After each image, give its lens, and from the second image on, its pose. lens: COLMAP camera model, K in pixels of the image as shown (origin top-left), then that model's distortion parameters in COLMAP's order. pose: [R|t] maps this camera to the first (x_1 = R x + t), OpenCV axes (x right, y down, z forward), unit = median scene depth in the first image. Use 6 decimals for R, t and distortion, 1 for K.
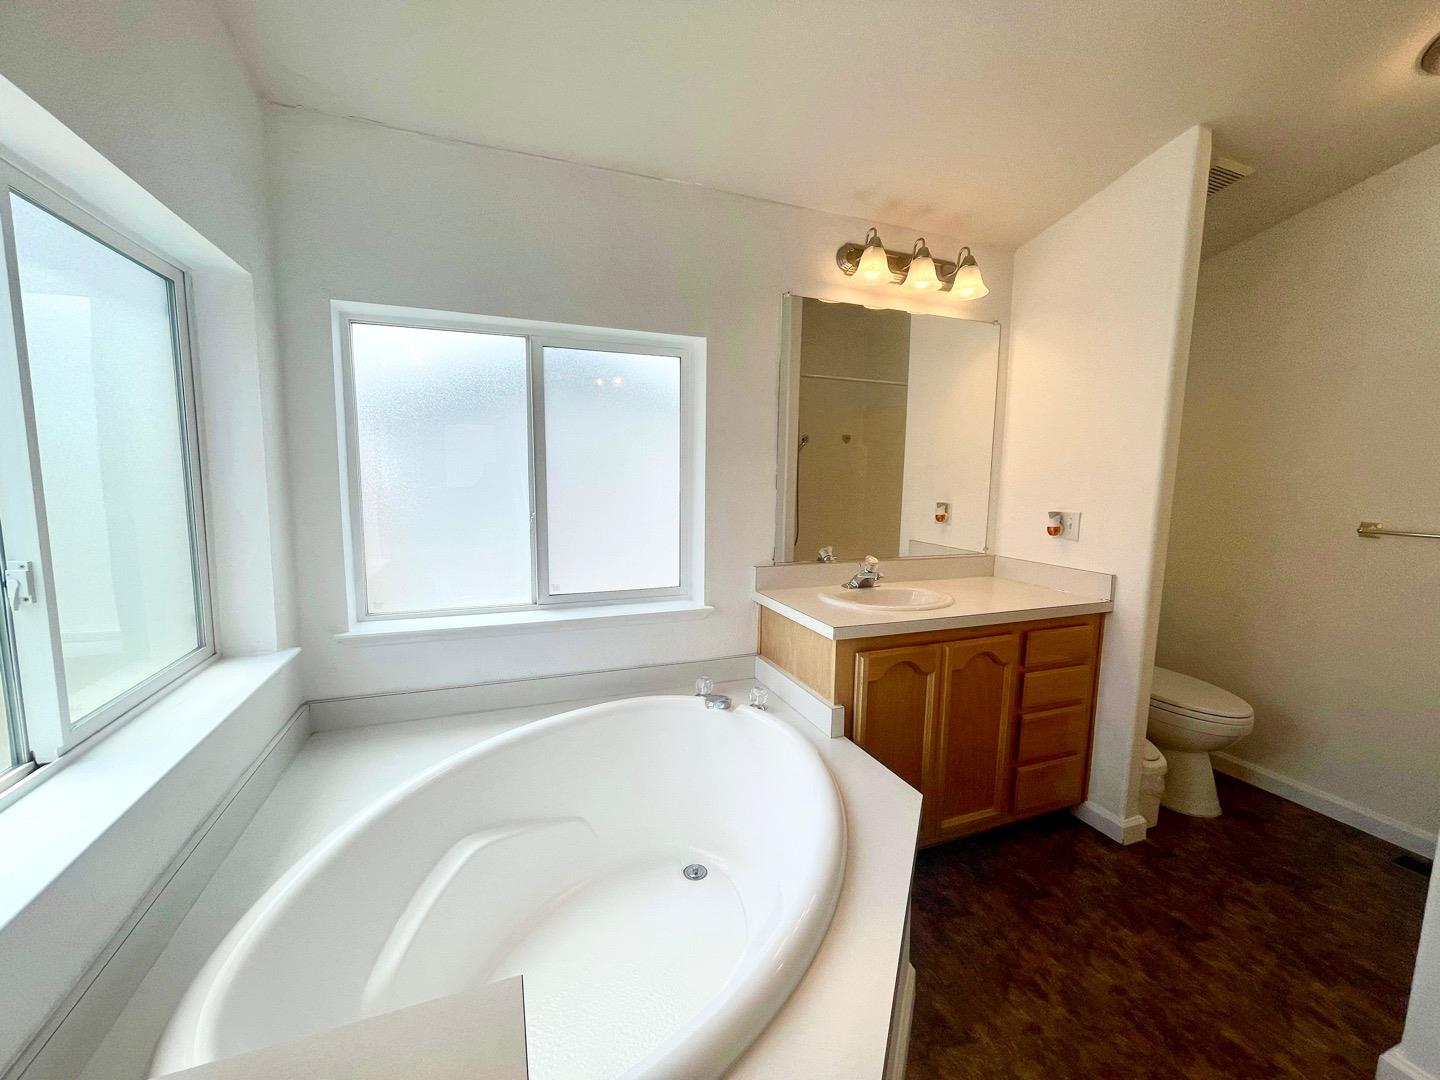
lens RADIAL K [[581.4, 0, 714.2], [0, 581.4, 541.0], [0, 0, 1]] dist [0.001654, 0.000214]
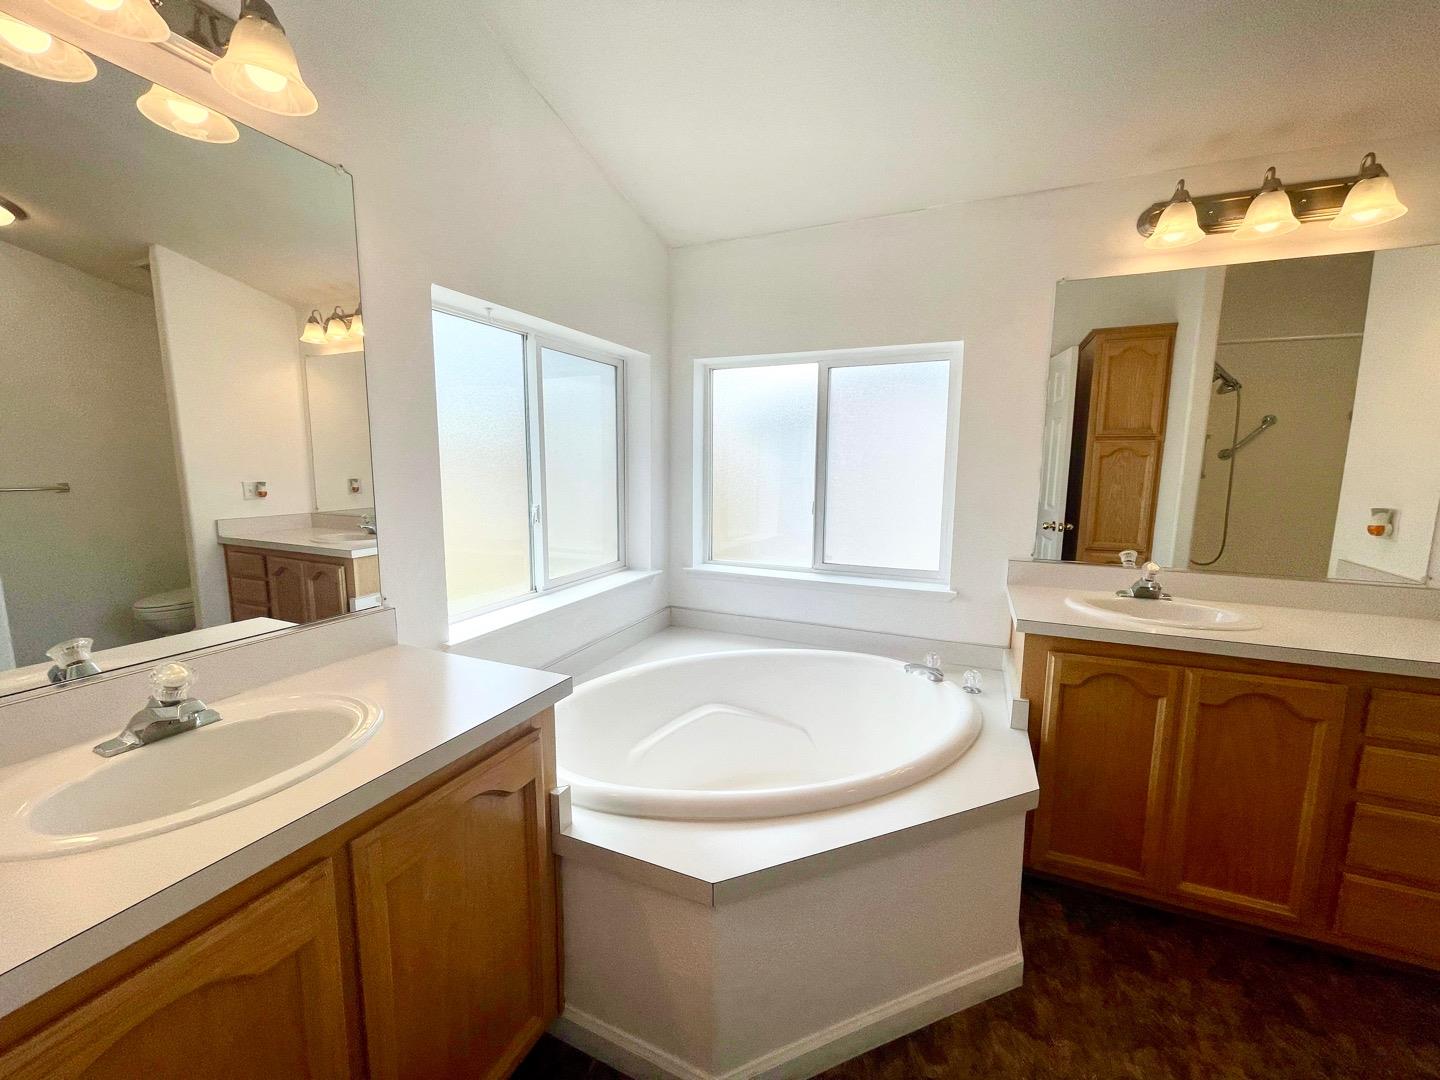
lens RADIAL K [[581.4, 0, 714.2], [0, 581.4, 541.0], [0, 0, 1]] dist [0.001654, 0.000214]
pose [[0.711641, 0.087120, -0.697121, 0.455111], [-0.080296, 0.995865, 0.042486, 0.010685], [0.697940, 0.025741, 0.715694, -0.085005]]
